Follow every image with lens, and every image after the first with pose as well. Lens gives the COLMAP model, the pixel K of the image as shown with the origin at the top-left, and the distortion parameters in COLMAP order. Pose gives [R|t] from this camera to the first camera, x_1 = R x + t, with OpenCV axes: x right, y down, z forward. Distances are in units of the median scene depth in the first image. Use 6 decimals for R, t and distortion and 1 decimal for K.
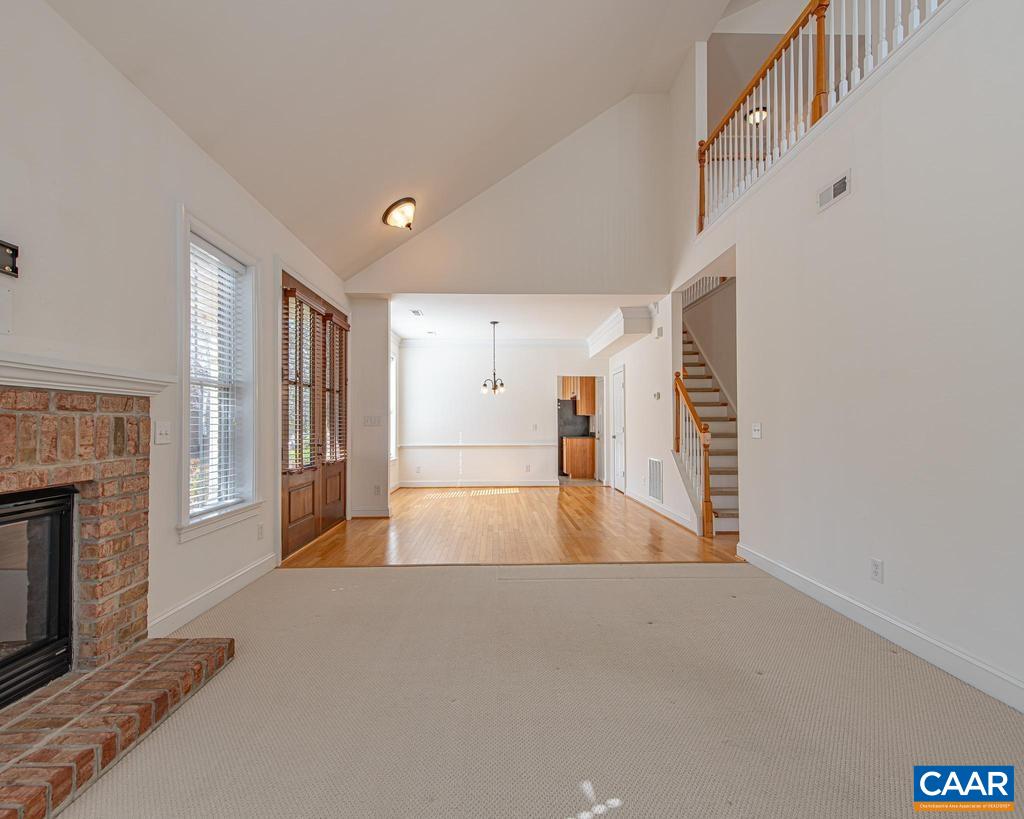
lens RADIAL K [[477.5, 0, 511.5], [0, 477.5, 419.8], [0, 0, 1]] dist [-0.000103, -0.001254]
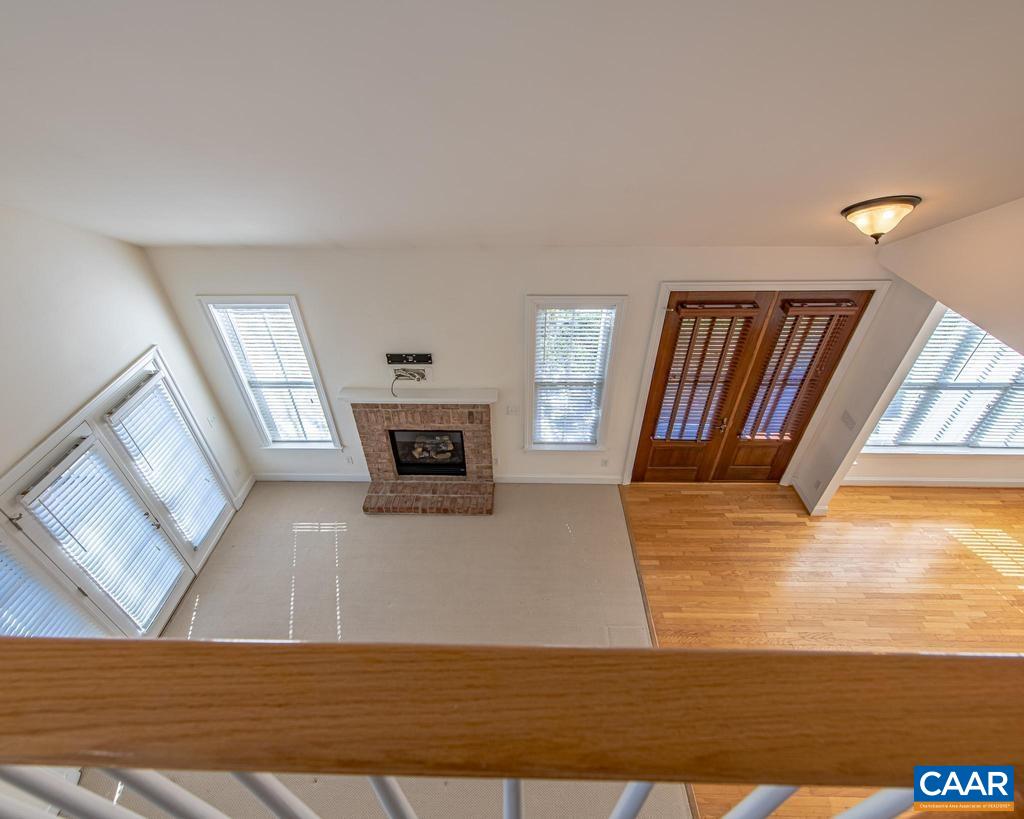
lens RADIAL K [[477.5, 0, 511.5], [0, 477.5, 419.8], [0, 0, 1]] dist [-0.000103, -0.001254]
pose [[-0.043540, 0.625335, -0.779140, 0.387548], [0.012562, 0.780161, 0.625453, -0.544697], [0.998973, 0.017445, -0.041824, 0.492989]]
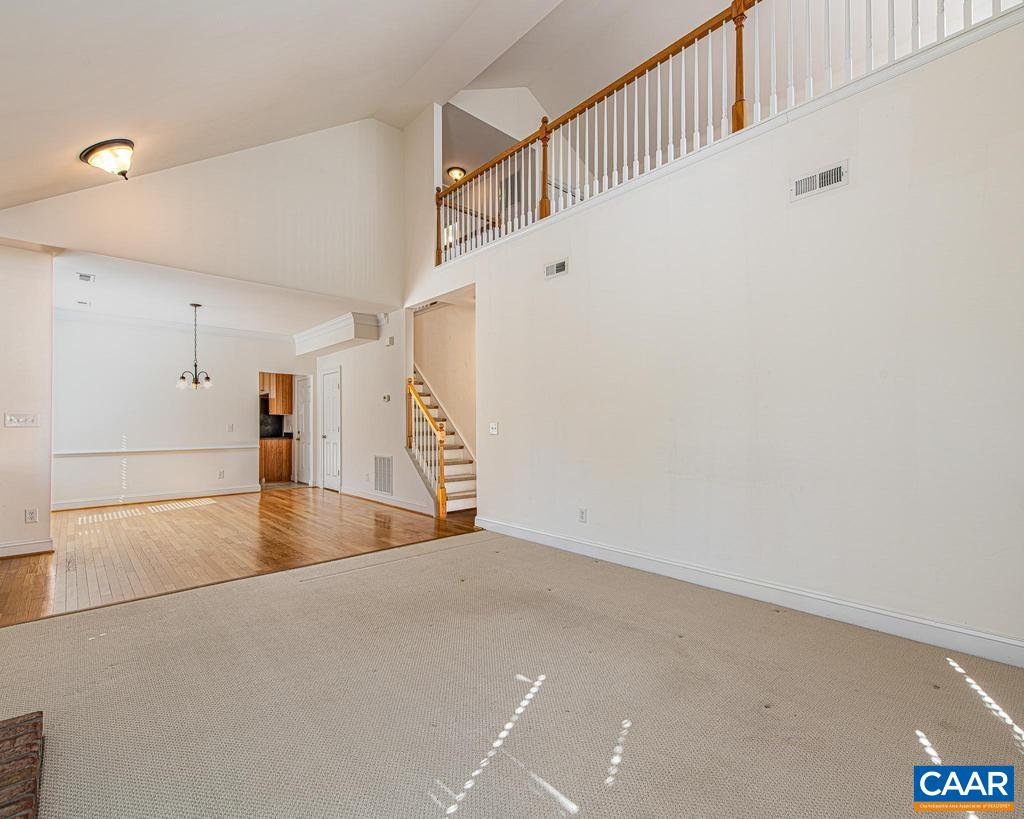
lens RADIAL K [[477.5, 0, 511.5], [0, 477.5, 419.8], [0, 0, 1]] dist [-0.000103, -0.001254]
pose [[0.749415, 0.003370, 0.662092, -0.225948], [-0.003722, 0.999993, -0.000876, -0.000405], [-0.662090, -0.001808, 0.749422, -0.017823]]
